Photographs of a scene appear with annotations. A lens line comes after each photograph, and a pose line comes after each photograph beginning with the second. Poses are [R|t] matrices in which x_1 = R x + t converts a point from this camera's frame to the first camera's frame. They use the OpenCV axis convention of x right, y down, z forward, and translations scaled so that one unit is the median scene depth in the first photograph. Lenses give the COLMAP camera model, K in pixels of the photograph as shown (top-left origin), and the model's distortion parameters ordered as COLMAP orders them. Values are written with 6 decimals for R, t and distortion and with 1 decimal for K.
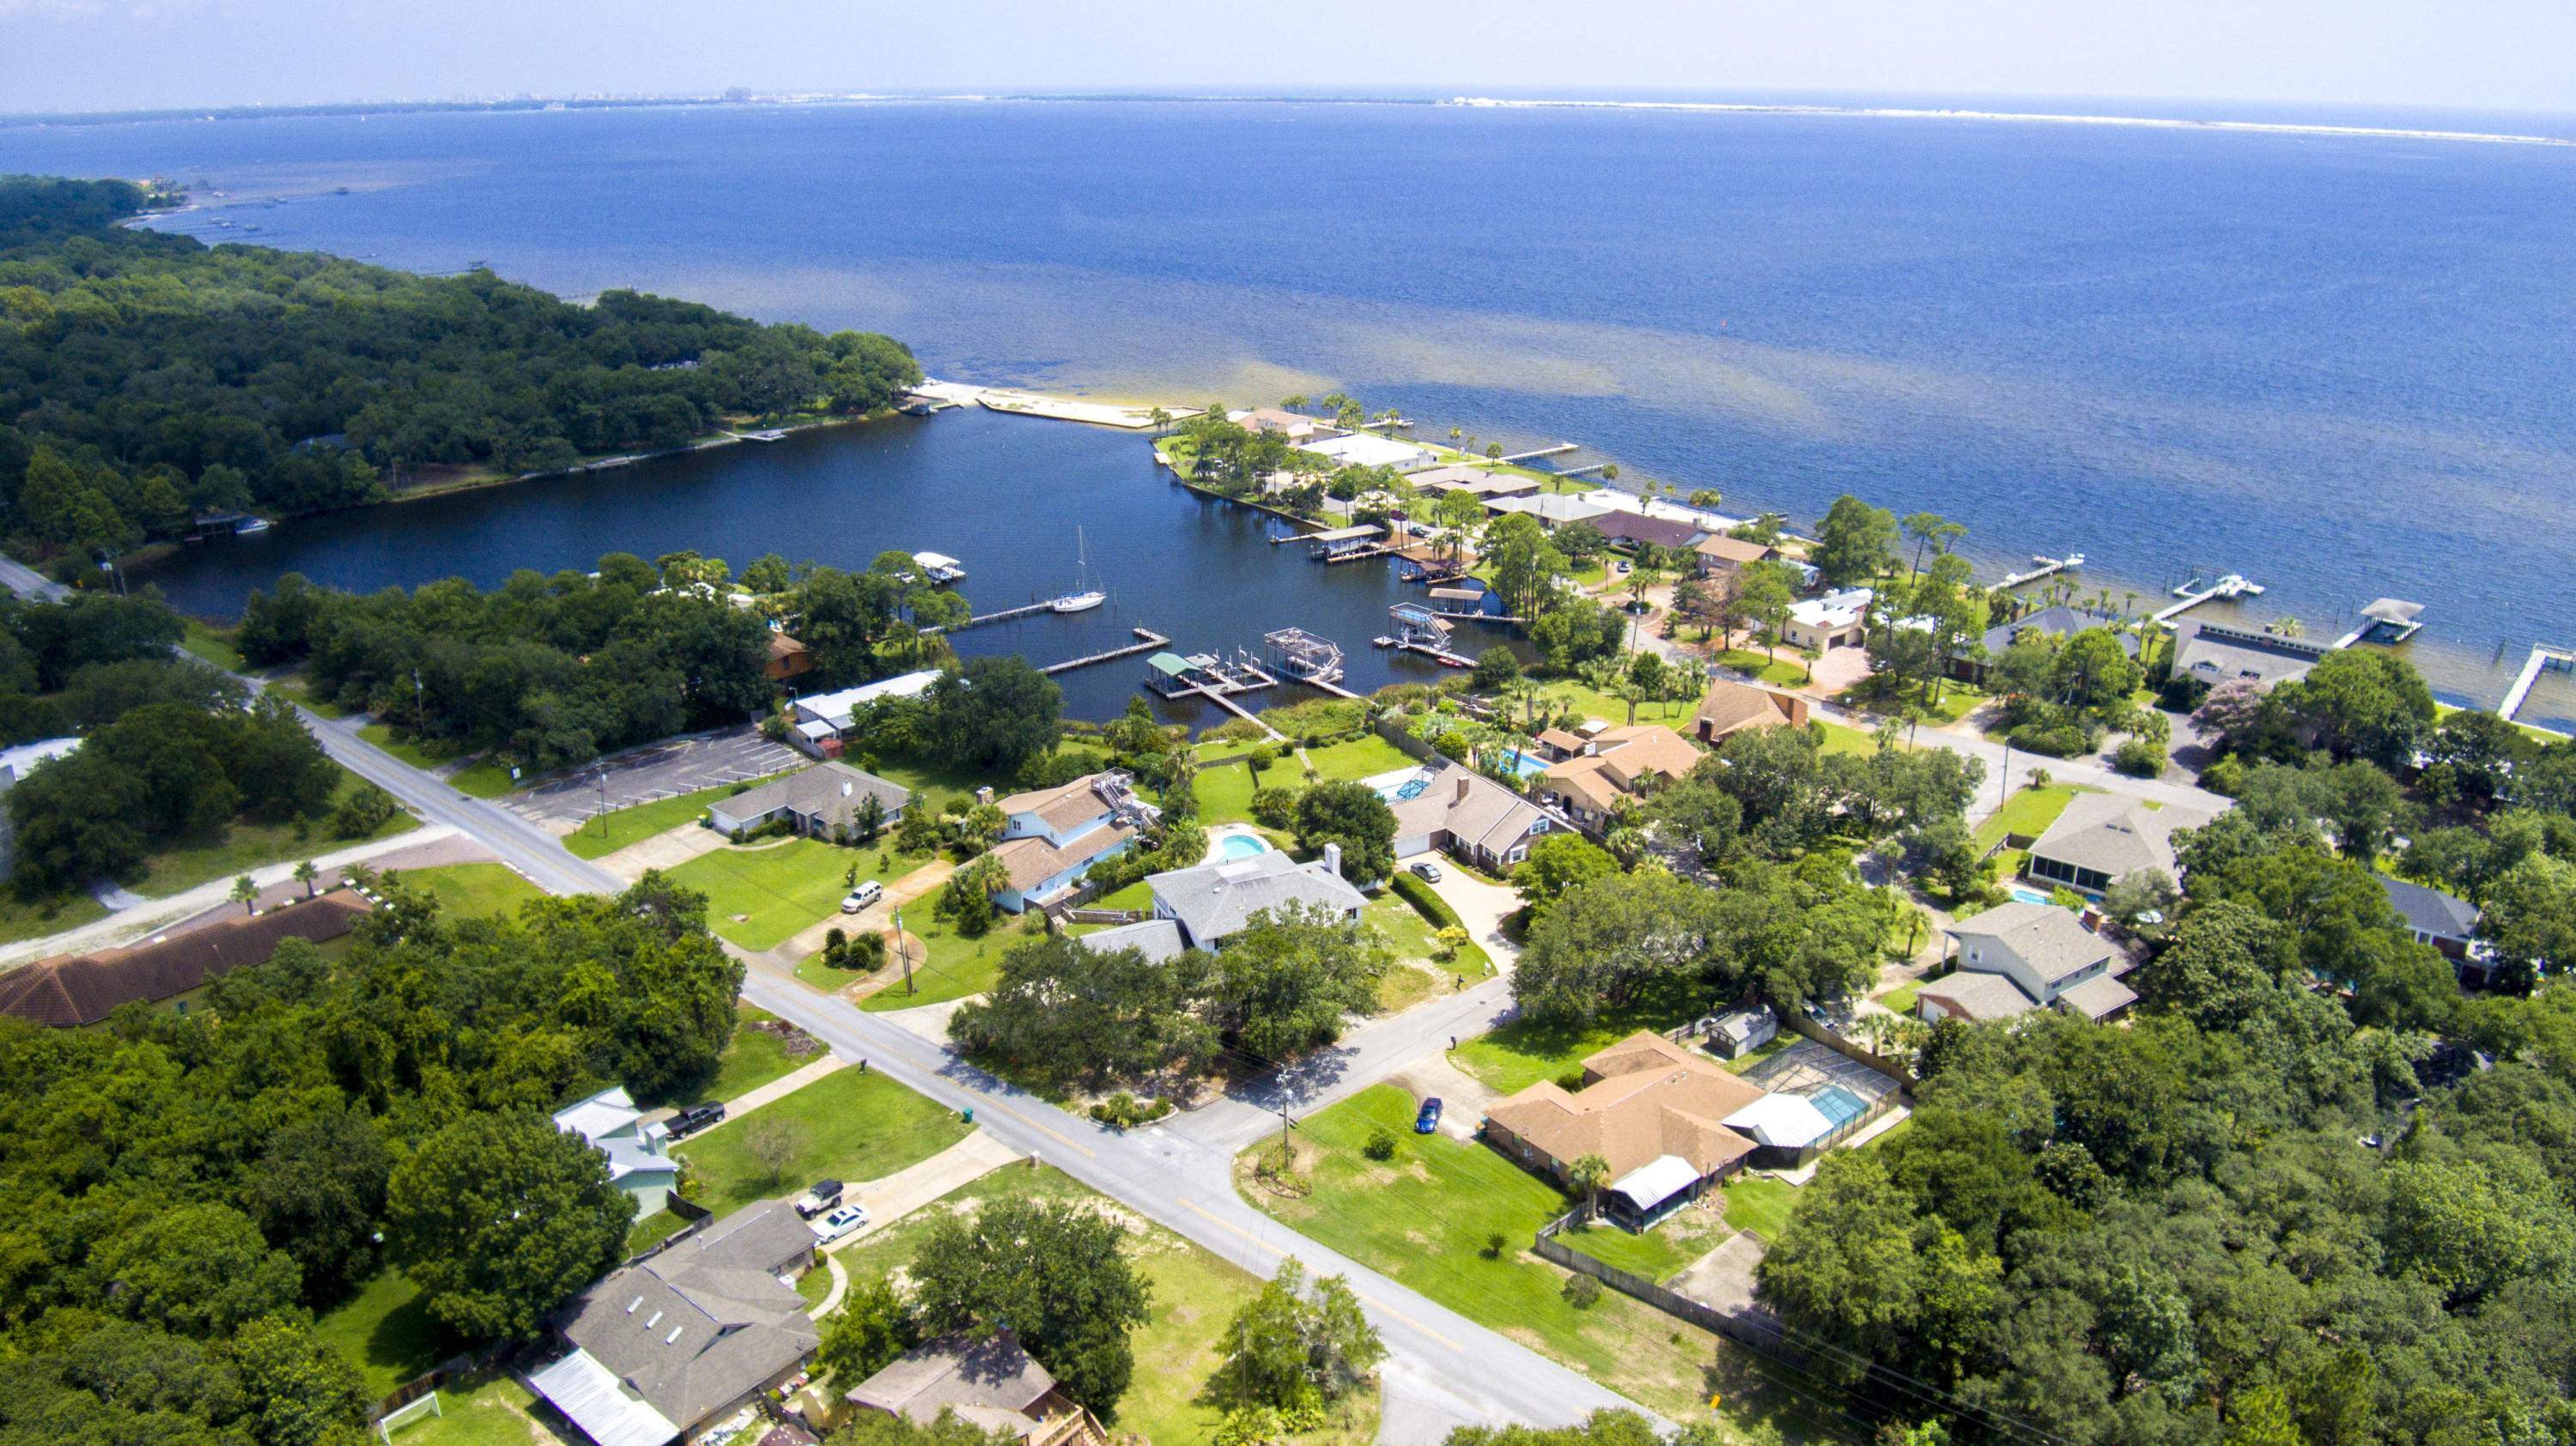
lens RADIAL K [[1753.0, 0, 1304.8], [0, 1753.0, 688.3], [0, 0, 1]] dist [-0.090048, 0.018396]
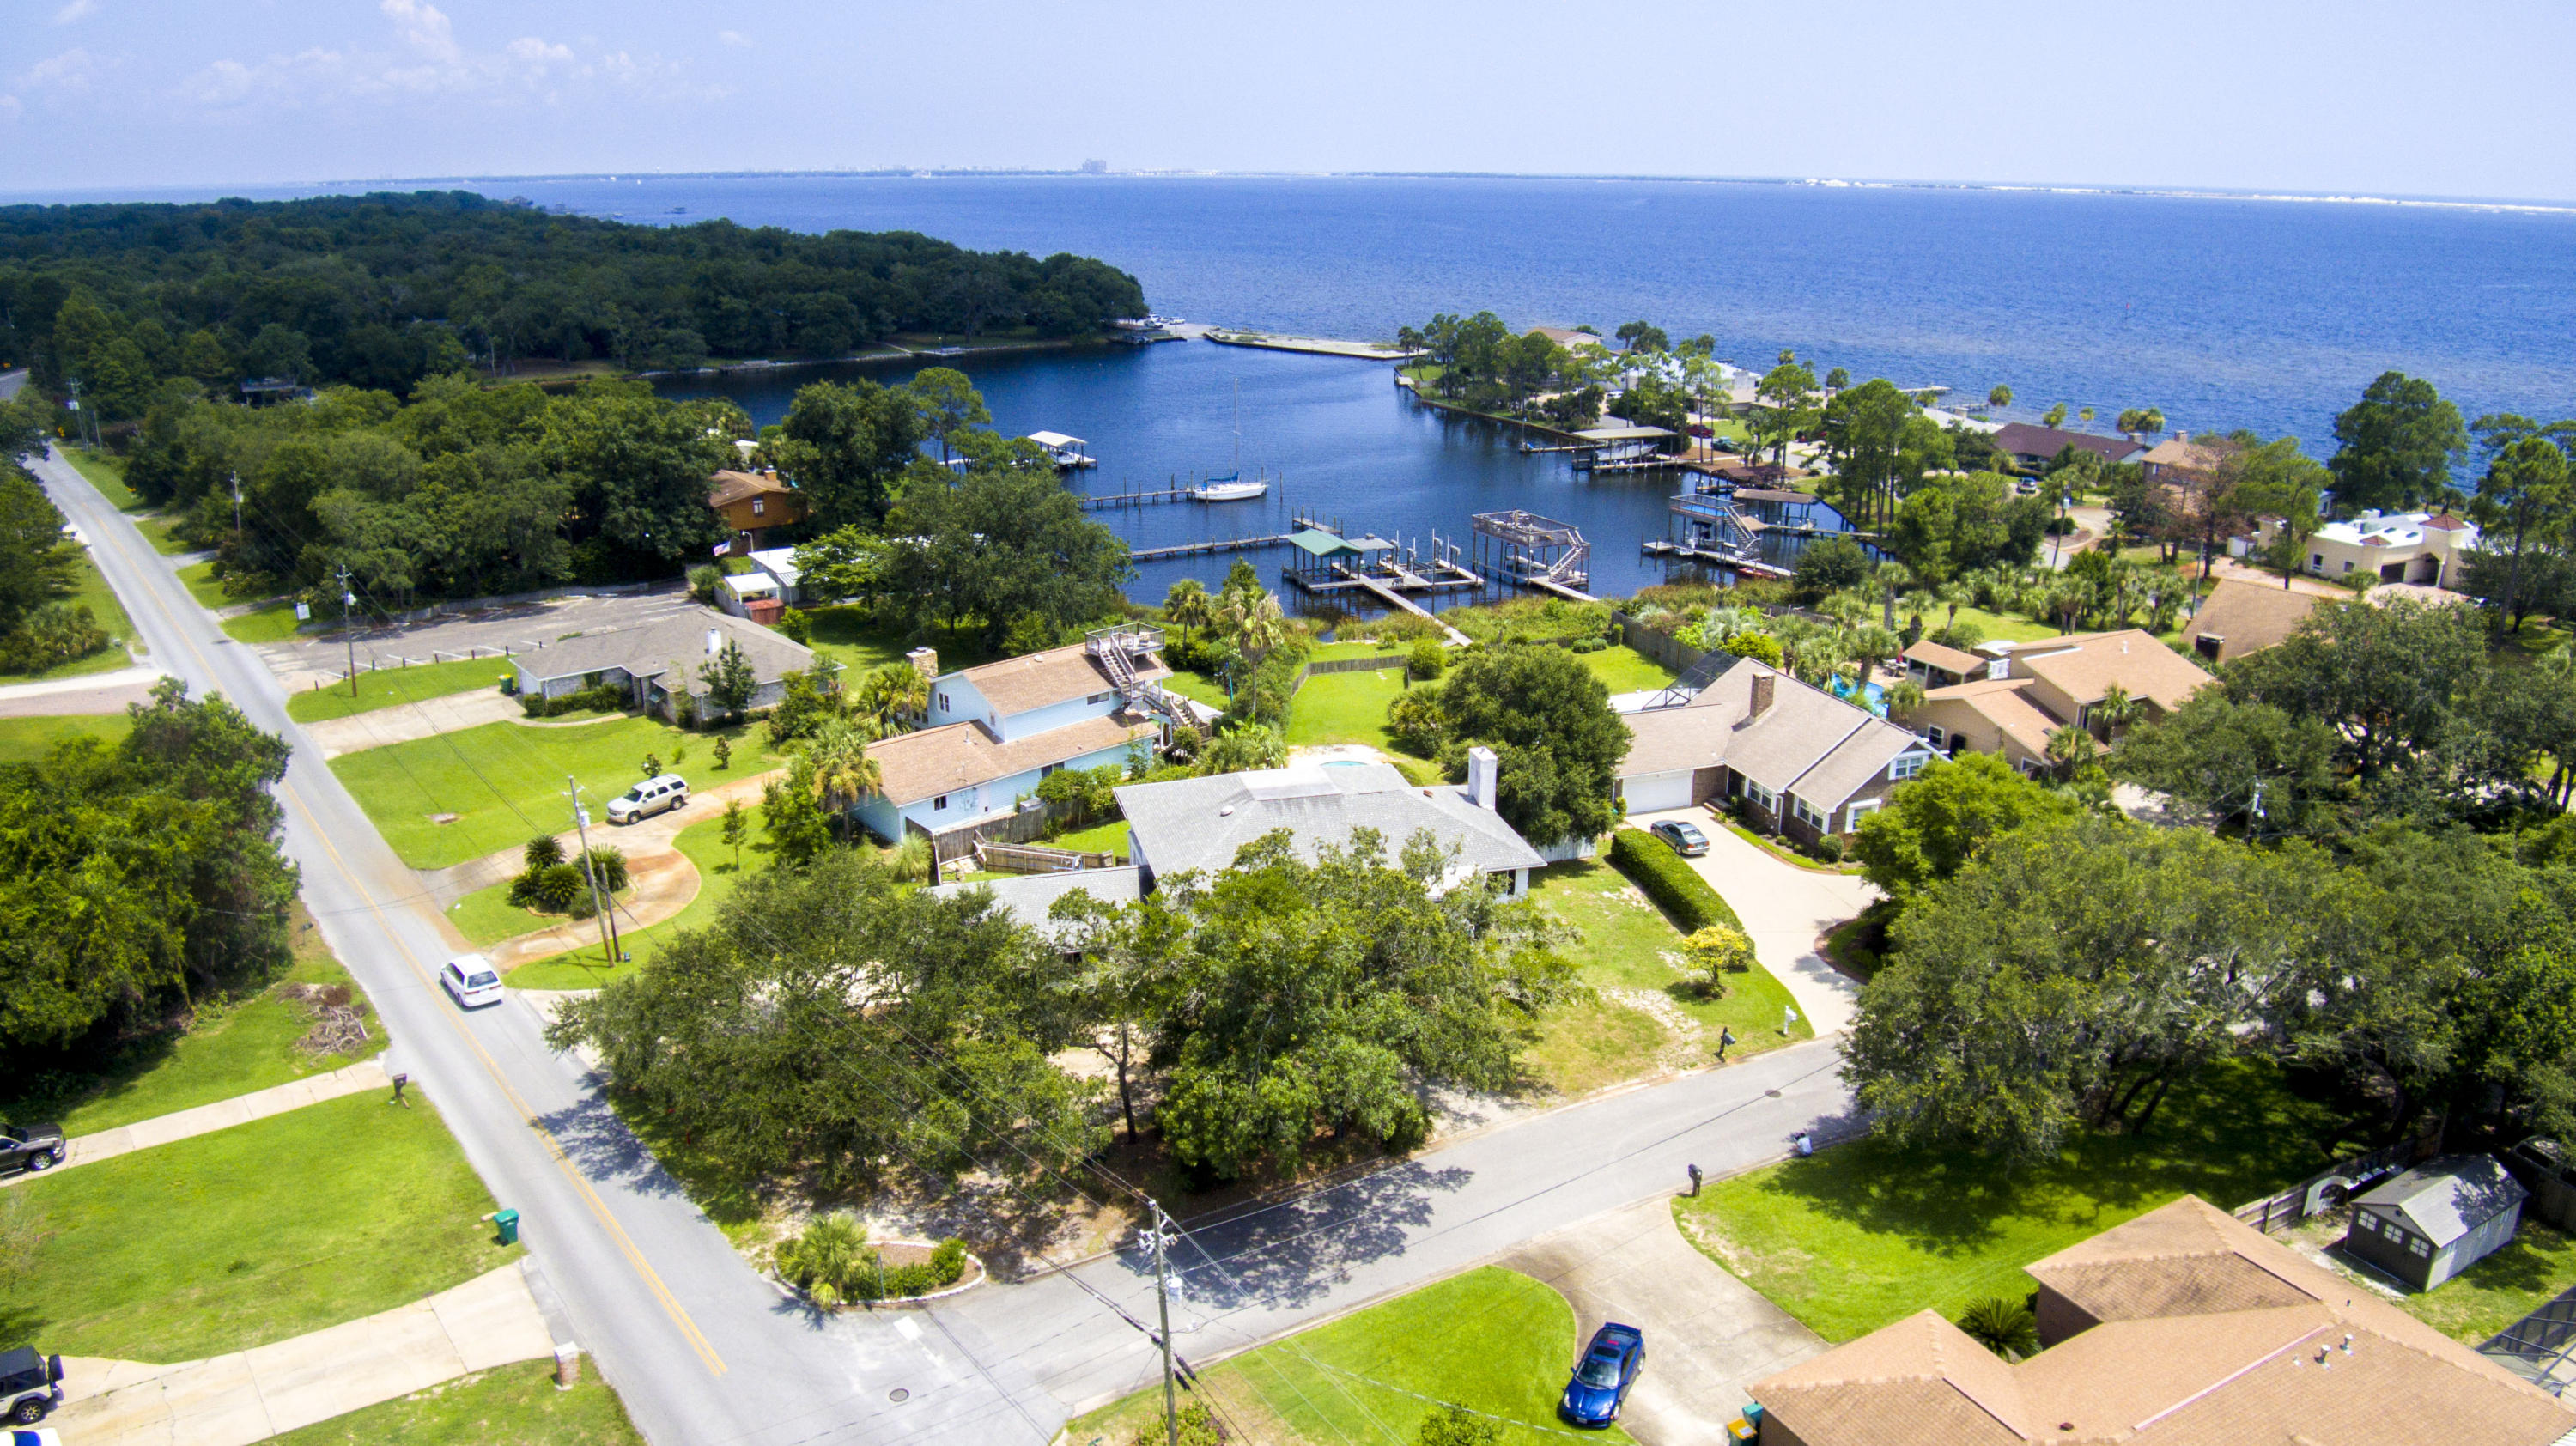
lens RADIAL K [[1753.0, 0, 1304.8], [0, 1753.0, 688.3], [0, 0, 1]] dist [-0.090048, 0.018396]
pose [[0.981974, 0.059594, -0.179376, 0.046358], [-0.068271, 0.996757, -0.042590, 0.083467], [0.176256, 0.054068, 0.982858, 0.434031]]
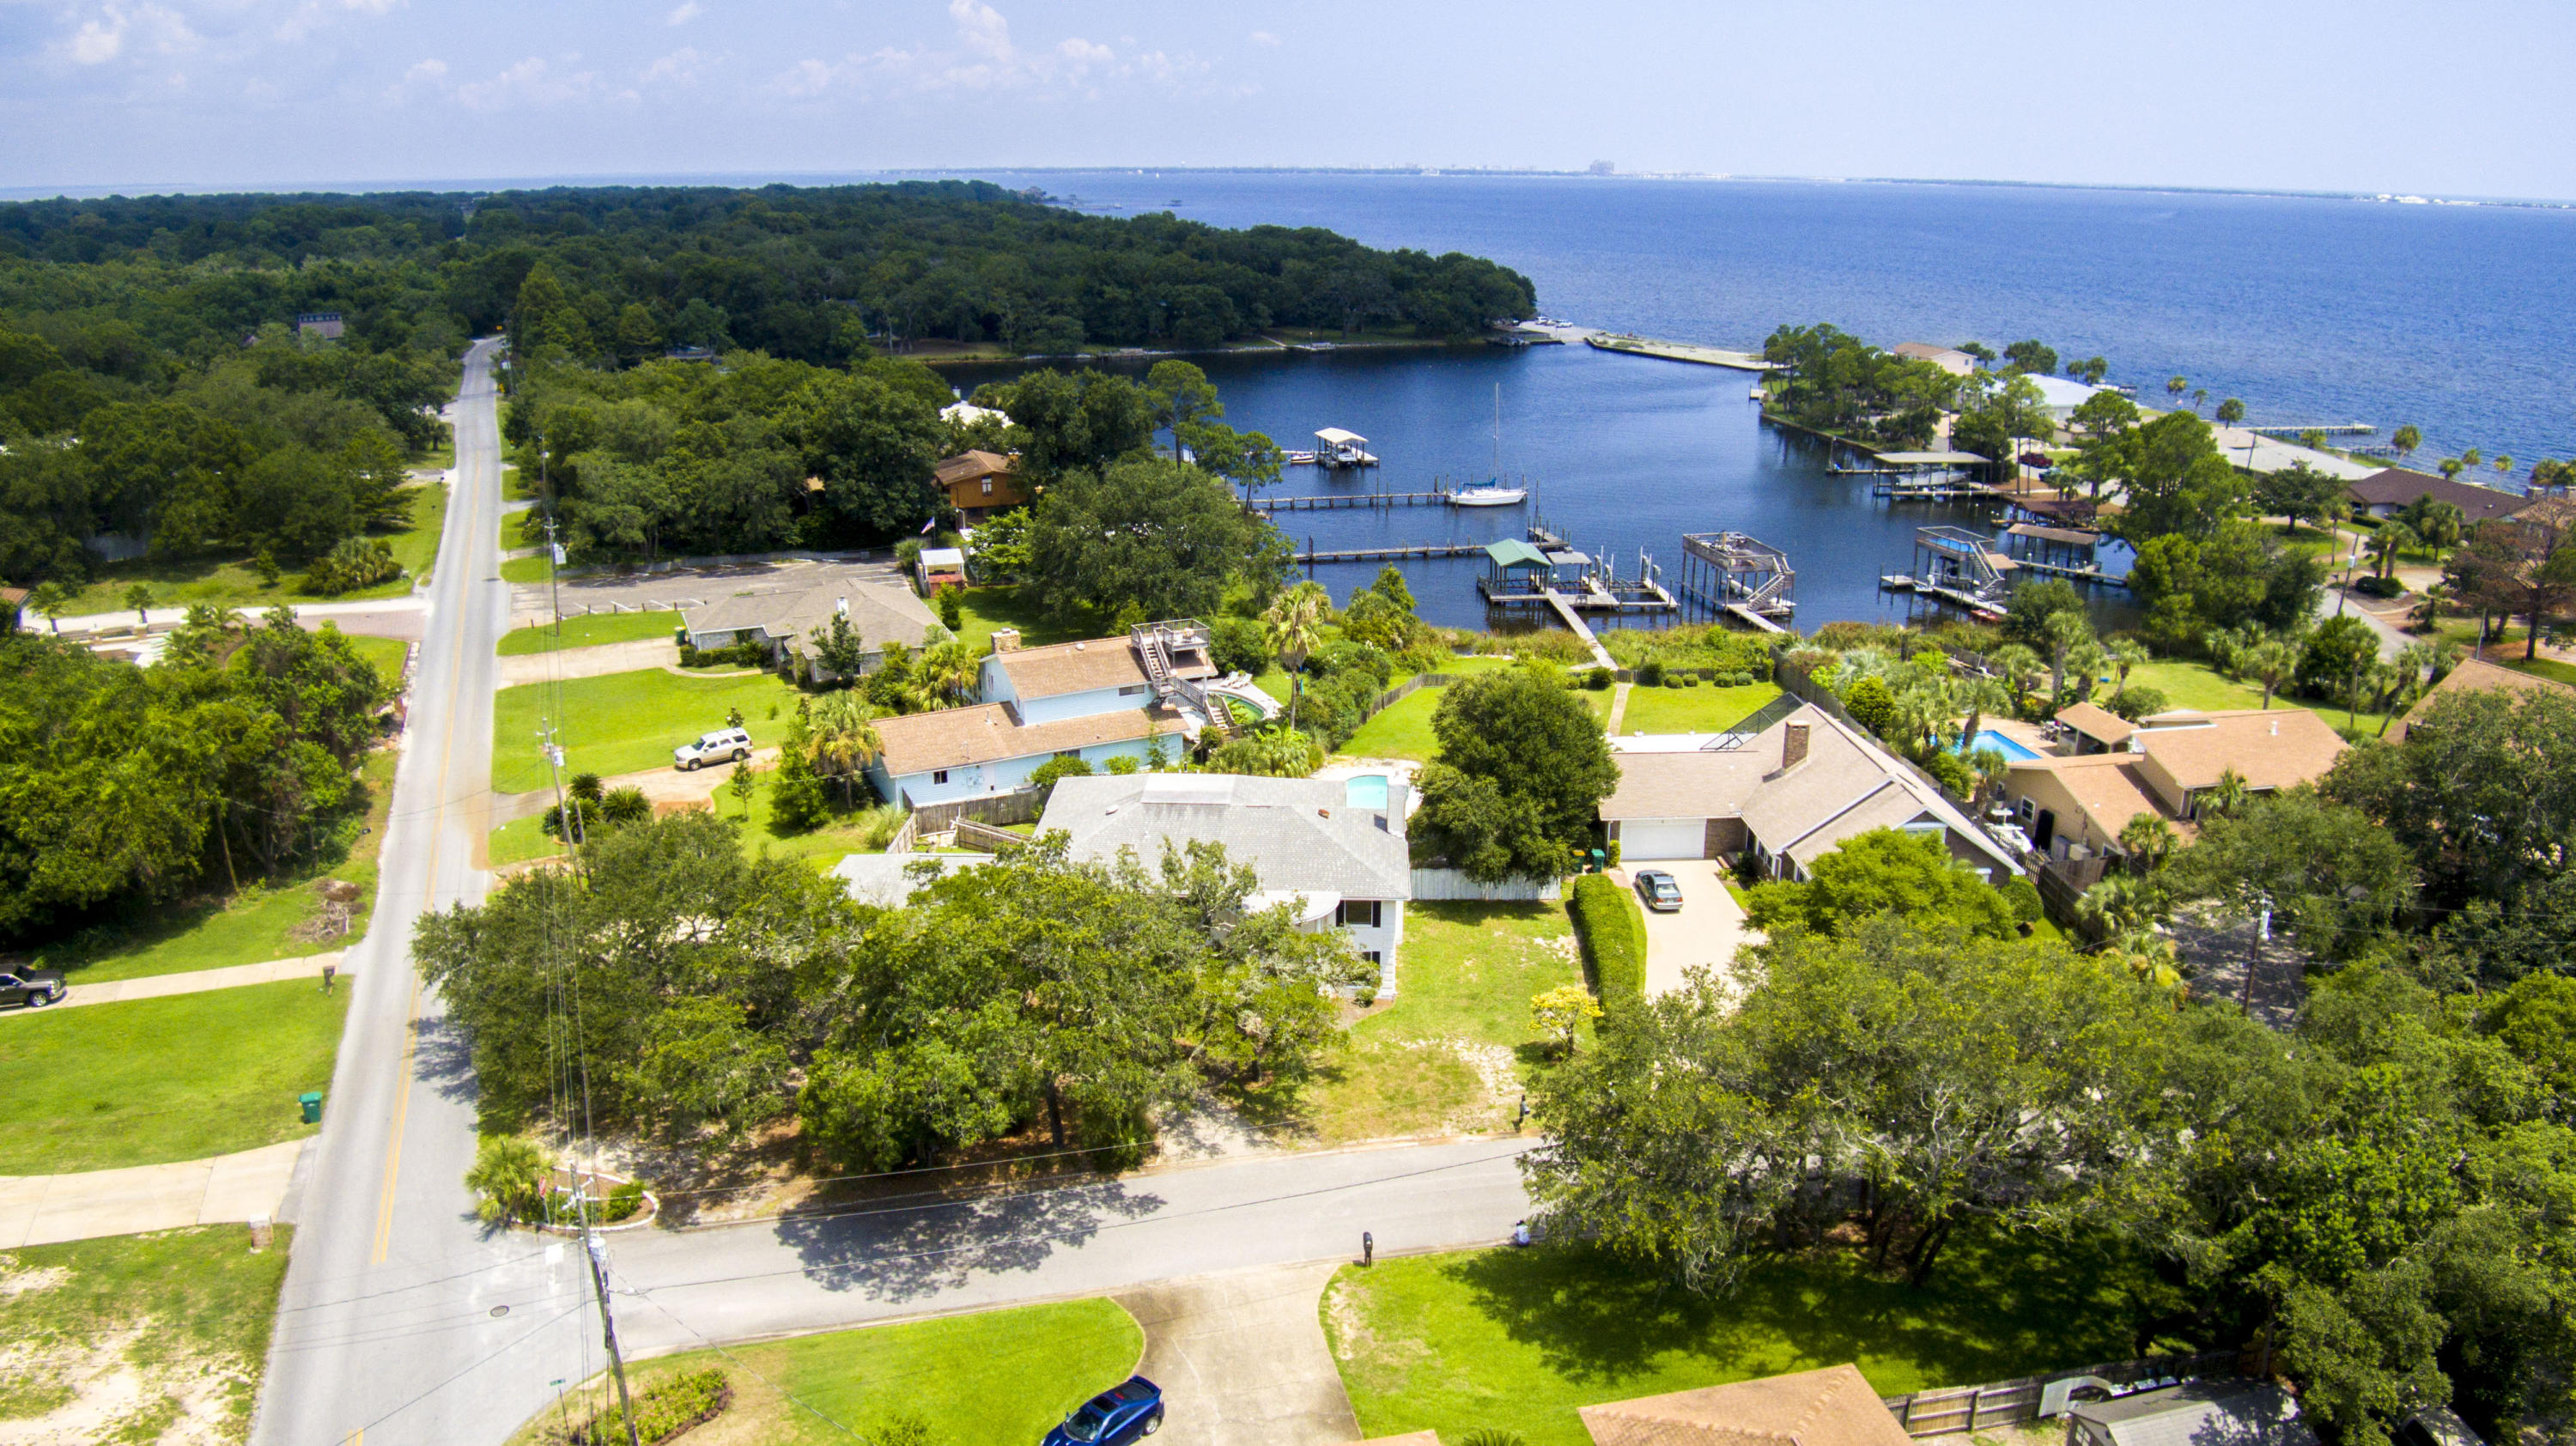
lens RADIAL K [[1753.0, 0, 1304.8], [0, 1753.0, 688.3], [0, 0, 1]] dist [-0.090048, 0.018396]
pose [[0.890662, 0.136541, -0.433680, 0.168095], [-0.157410, 0.987456, -0.012385, 0.066053], [0.426549, 0.079296, 0.900982, 0.483188]]
